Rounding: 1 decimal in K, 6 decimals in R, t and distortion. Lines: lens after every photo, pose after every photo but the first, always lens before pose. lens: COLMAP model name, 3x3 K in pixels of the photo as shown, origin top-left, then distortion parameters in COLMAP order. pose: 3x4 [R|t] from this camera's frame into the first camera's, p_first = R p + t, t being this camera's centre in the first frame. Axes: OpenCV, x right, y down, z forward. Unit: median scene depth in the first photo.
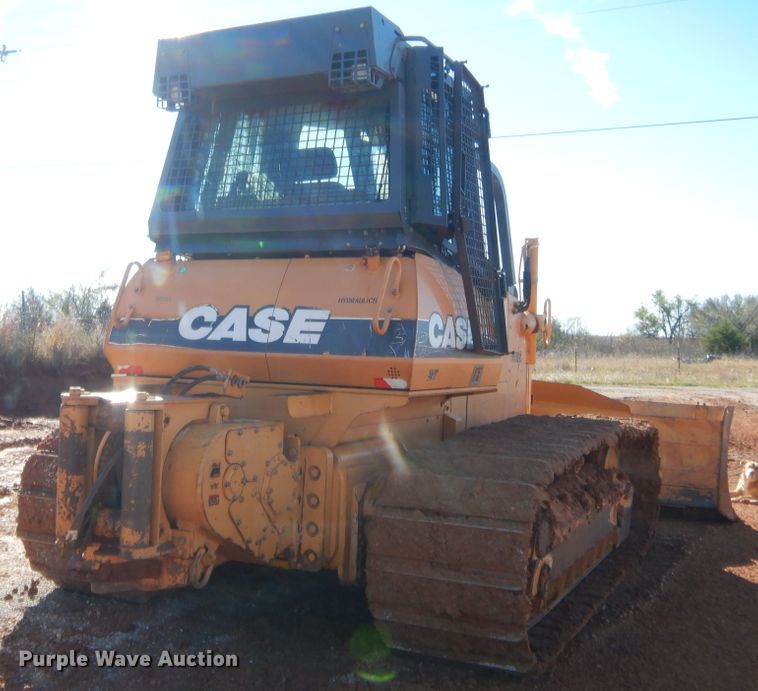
lens RADIAL K [[1023.2, 0, 378.3], [0, 1023.2, 326.5], [0, 0, 1]] dist [-0.006514, -0.051448]
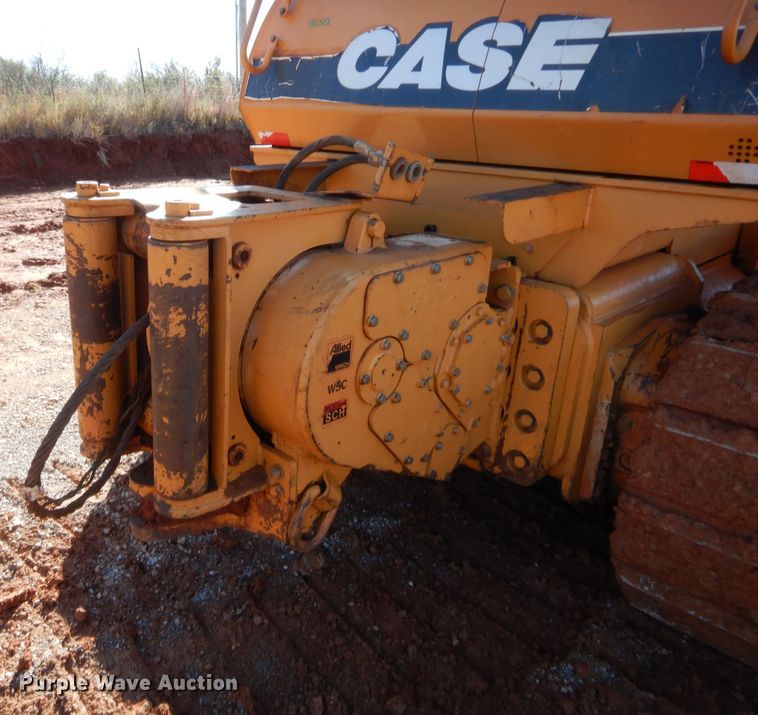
lens RADIAL K [[734.0, 0, 258.9], [0, 734.0, 374.3], [0, 0, 1]] dist [0.004262, 0.007978]
pose [[0.920253, 0.123038, -0.371478, -0.051962], [0.018215, 0.934788, 0.354738, 0.016689], [0.390899, -0.333216, 0.858001, 0.577521]]
